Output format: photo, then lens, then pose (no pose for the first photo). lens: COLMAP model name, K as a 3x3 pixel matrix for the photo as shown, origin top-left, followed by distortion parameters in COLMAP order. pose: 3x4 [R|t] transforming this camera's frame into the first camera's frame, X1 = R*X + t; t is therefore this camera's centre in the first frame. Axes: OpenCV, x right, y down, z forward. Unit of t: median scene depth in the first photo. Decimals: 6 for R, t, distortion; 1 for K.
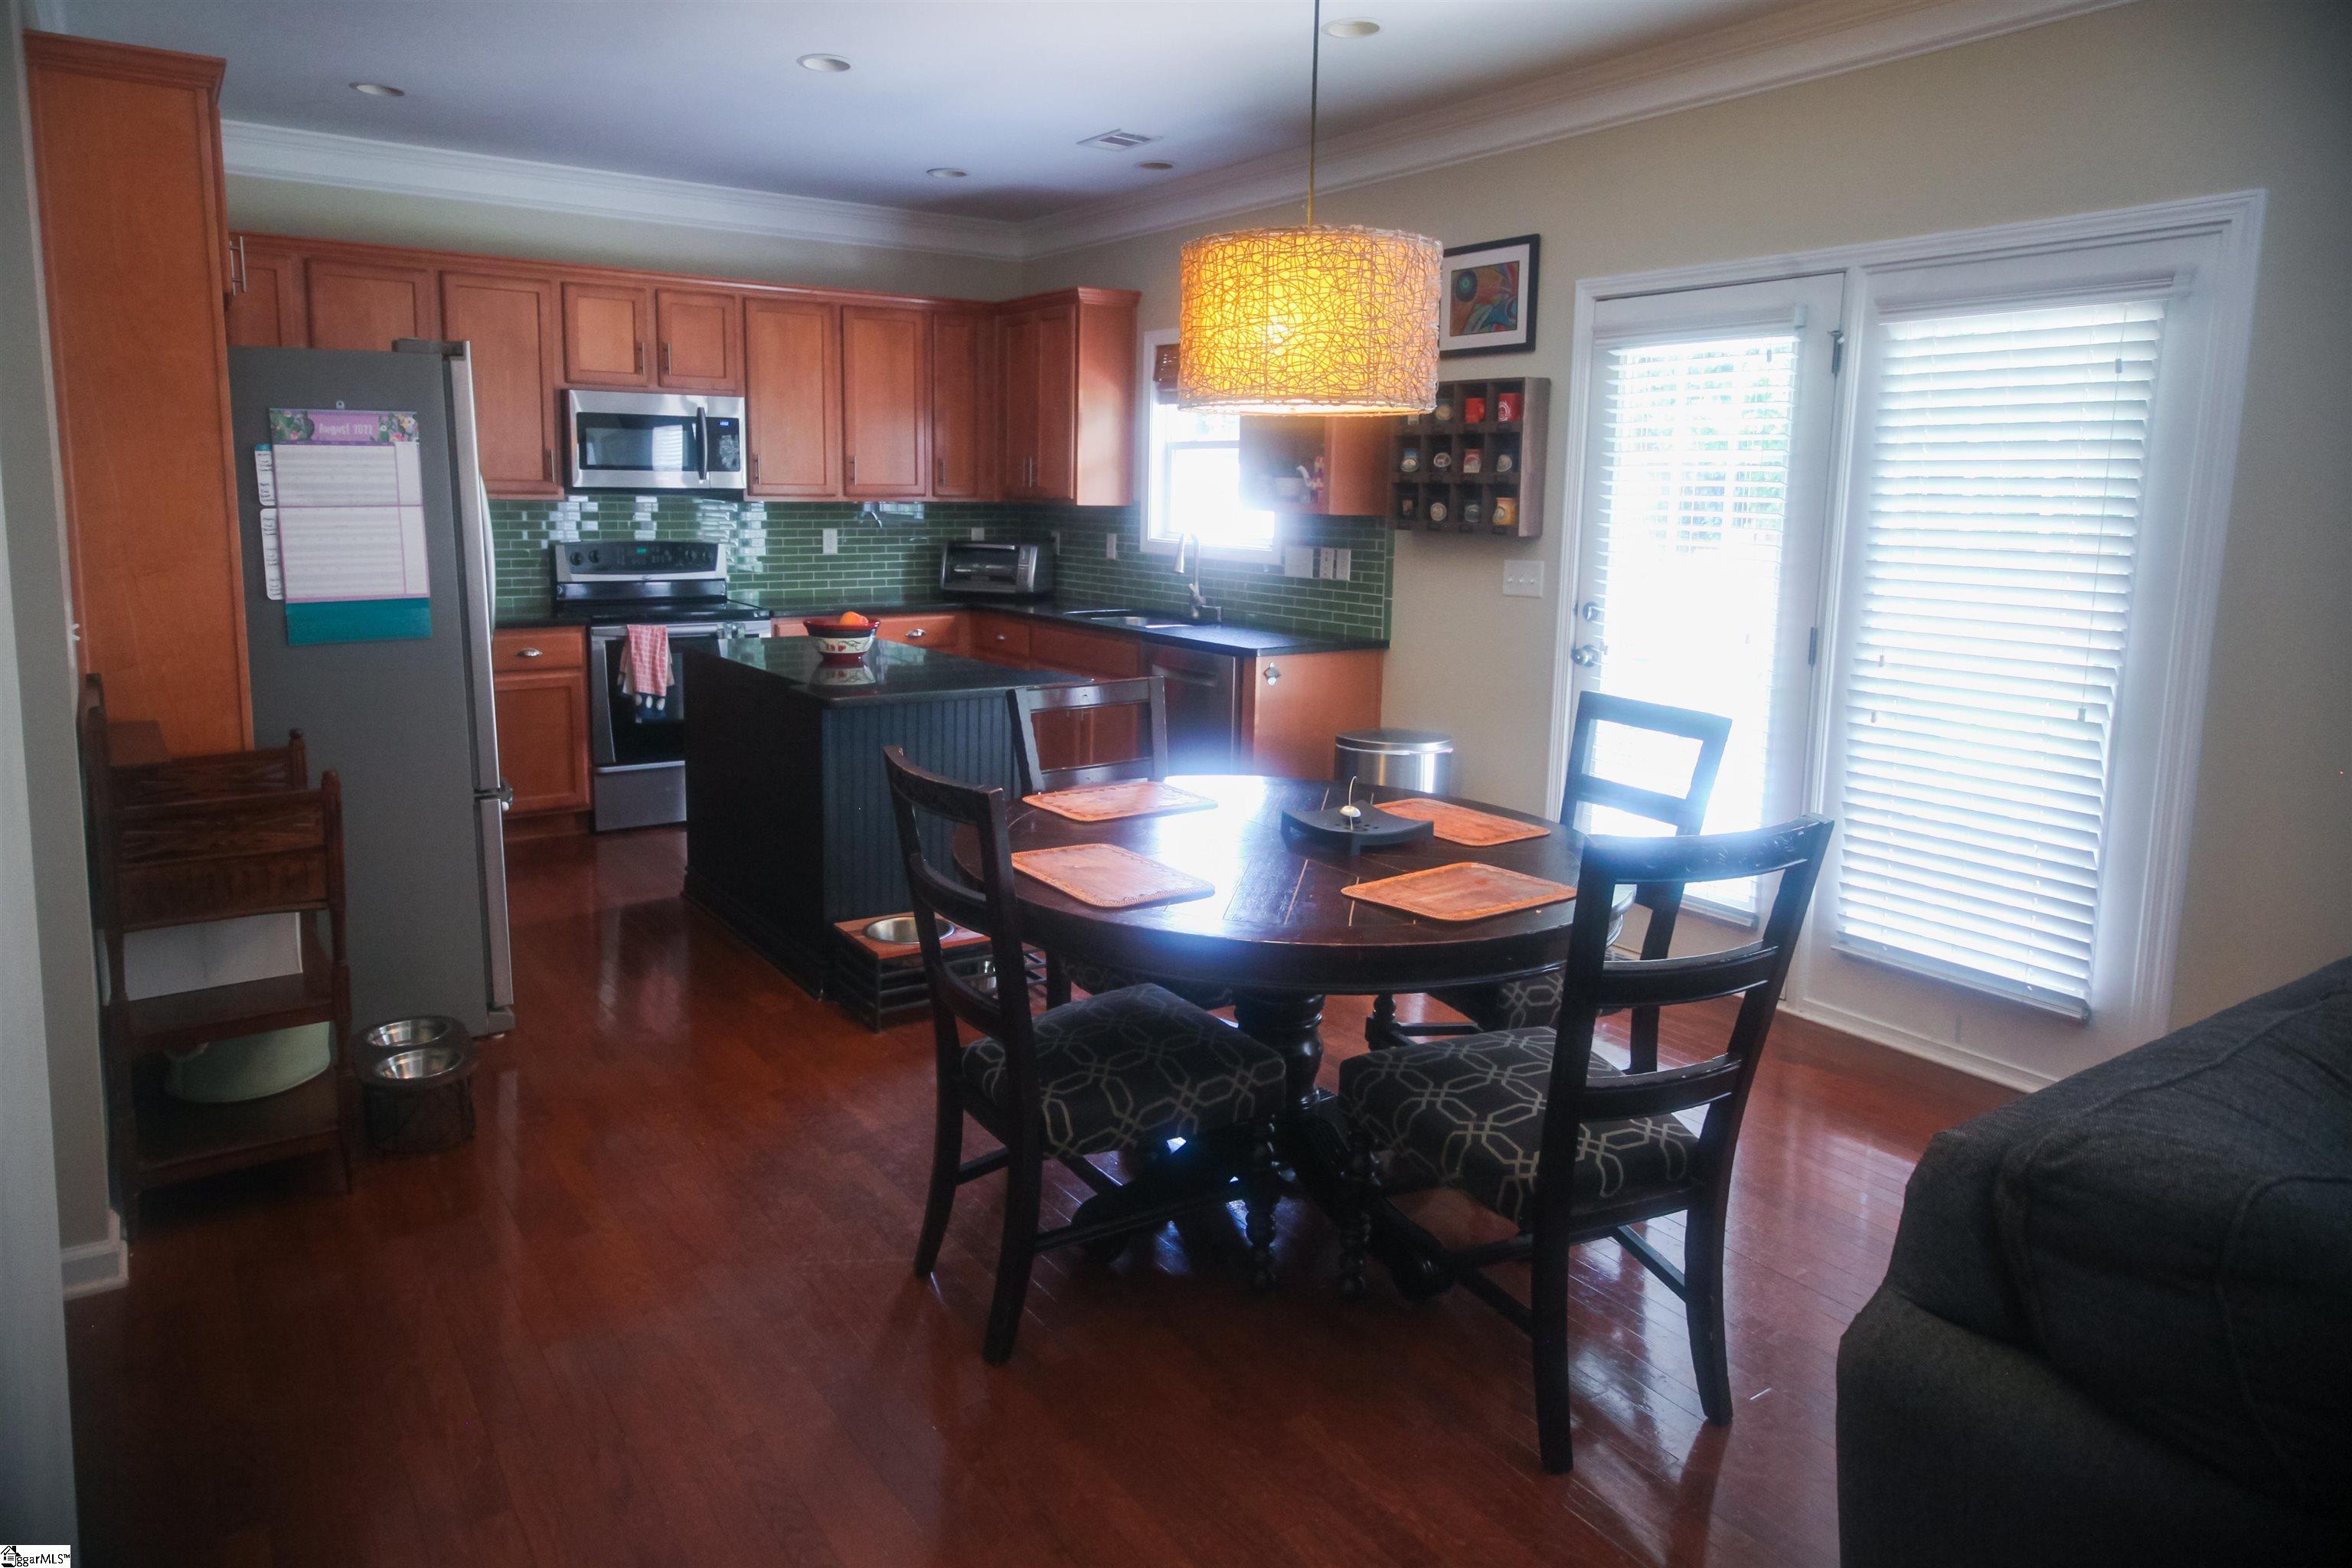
lens RADIAL K [[1463.5, 0, 1110.8], [0, 1463.5, 685.0], [0, 0, 1]] dist [-0.002617, -0.007007]
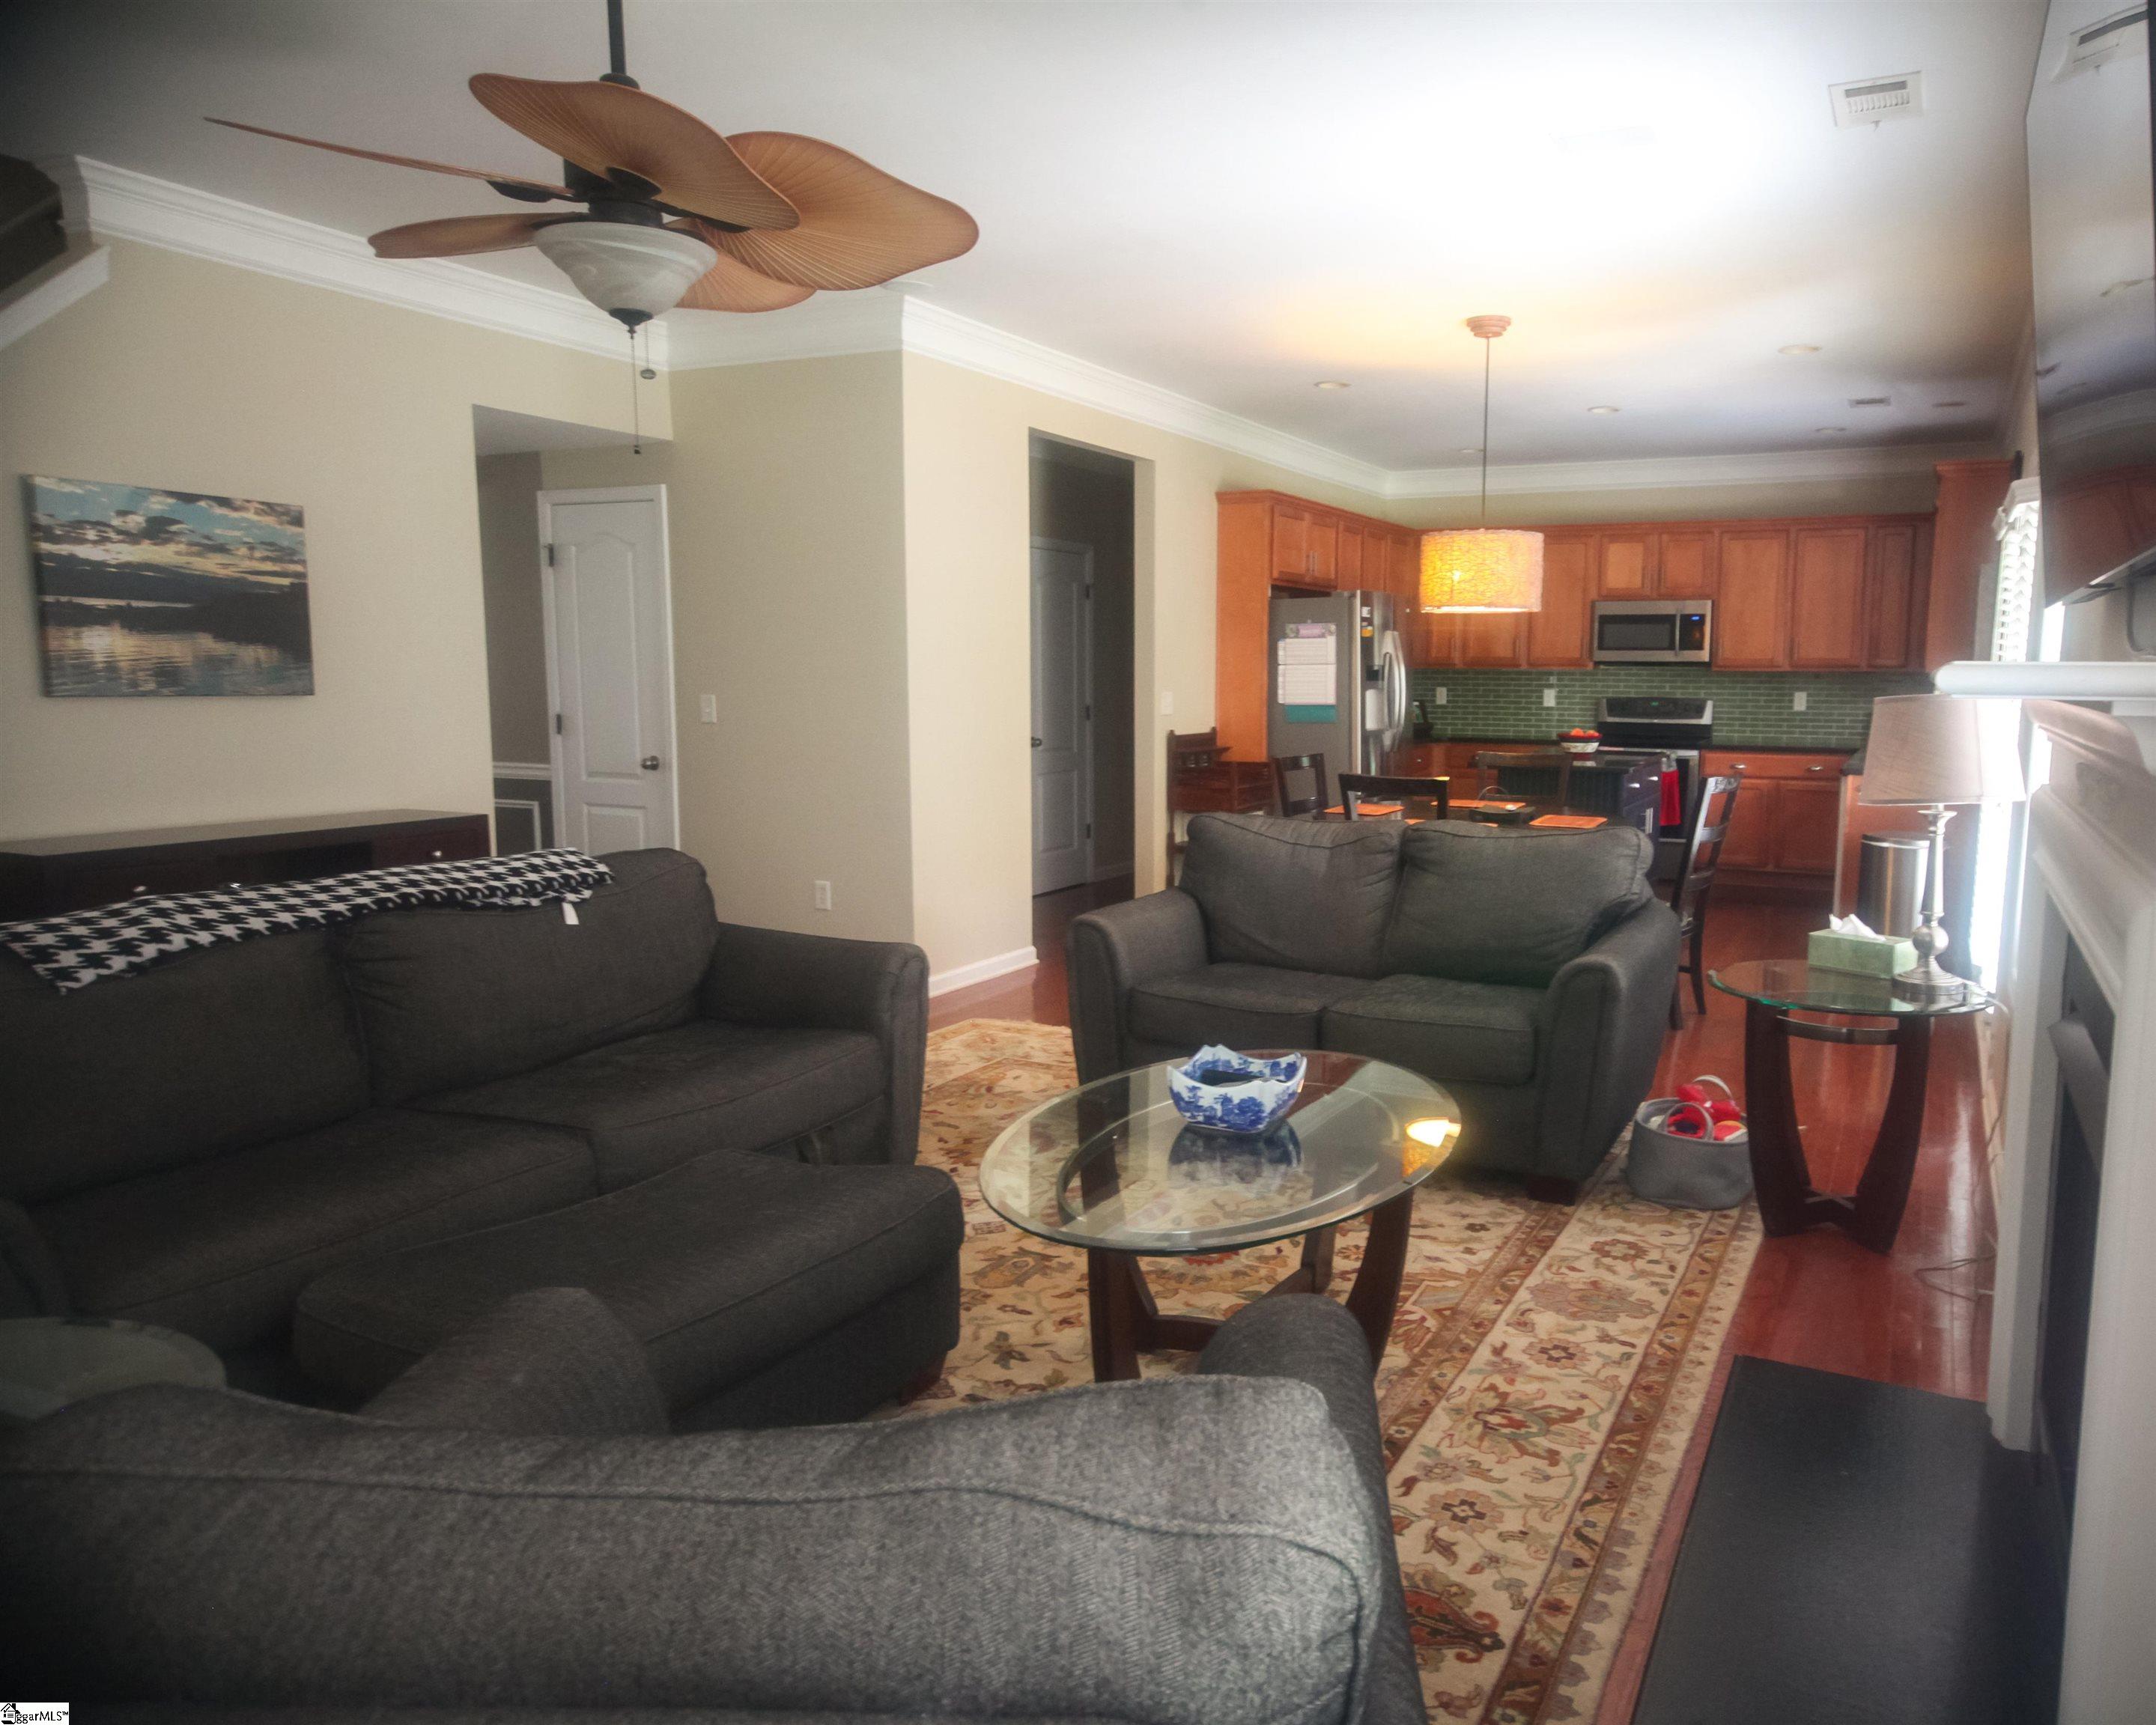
lens RADIAL K [[1467.9, 0, 1181.5], [0, 1467.9, 863.7], [0, 0, 1]] dist [0.000867, 0.011778]
pose [[0.527176, 0.106591, -0.843044, 0.739592], [-0.115919, 0.991848, 0.052918, 0.050172], [0.841812, 0.069828, 0.535235, -0.219894]]
